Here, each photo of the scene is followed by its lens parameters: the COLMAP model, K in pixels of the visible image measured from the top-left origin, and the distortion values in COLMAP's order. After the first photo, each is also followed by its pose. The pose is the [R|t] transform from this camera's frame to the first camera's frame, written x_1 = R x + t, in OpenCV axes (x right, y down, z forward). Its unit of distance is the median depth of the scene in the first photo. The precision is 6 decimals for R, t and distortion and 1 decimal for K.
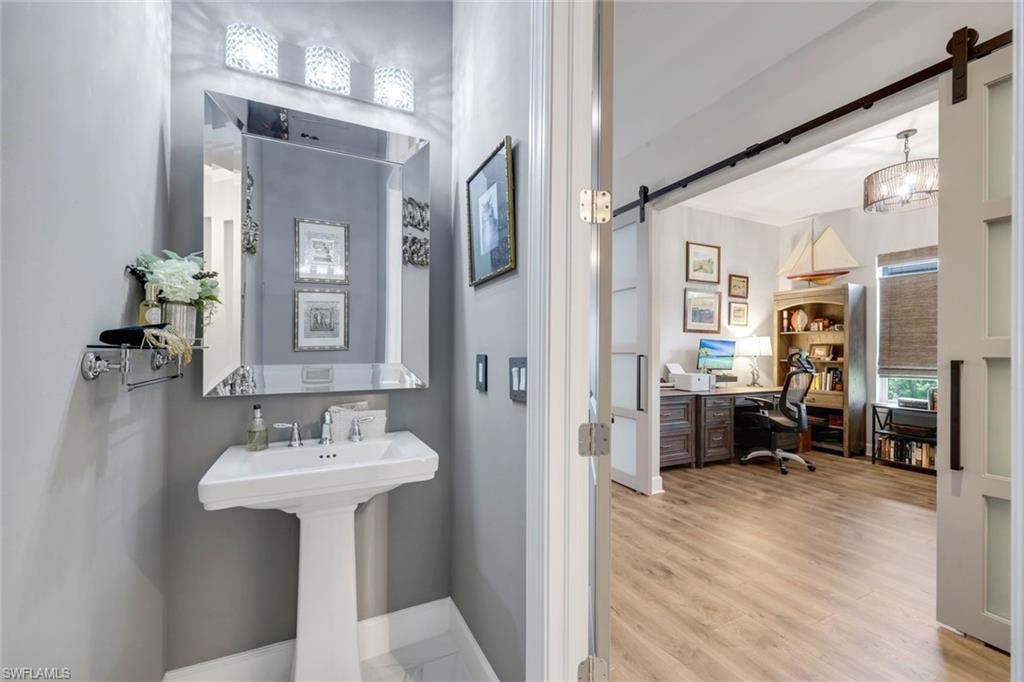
lens RADIAL K [[416.9, 0, 511.4], [0, 416.9, 349.2], [0, 0, 1]] dist [-0.000648, -0.000346]
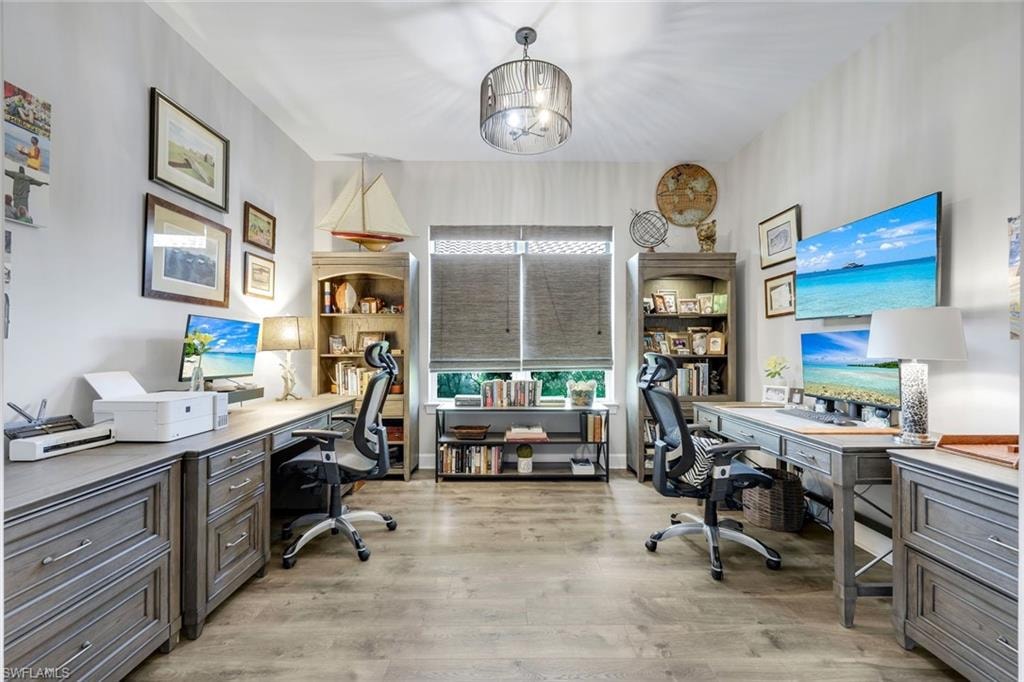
lens RADIAL K [[416.9, 0, 511.0], [0, 416.9, 342.7], [0, 0, 1]] dist [-0.000648, -0.000346]
pose [[0.442016, -0.002758, 0.897003, 0.200523], [-0.000520, 0.999994, 0.003331, 0.004400], [-0.897007, -0.001939, 0.442012, 0.480630]]
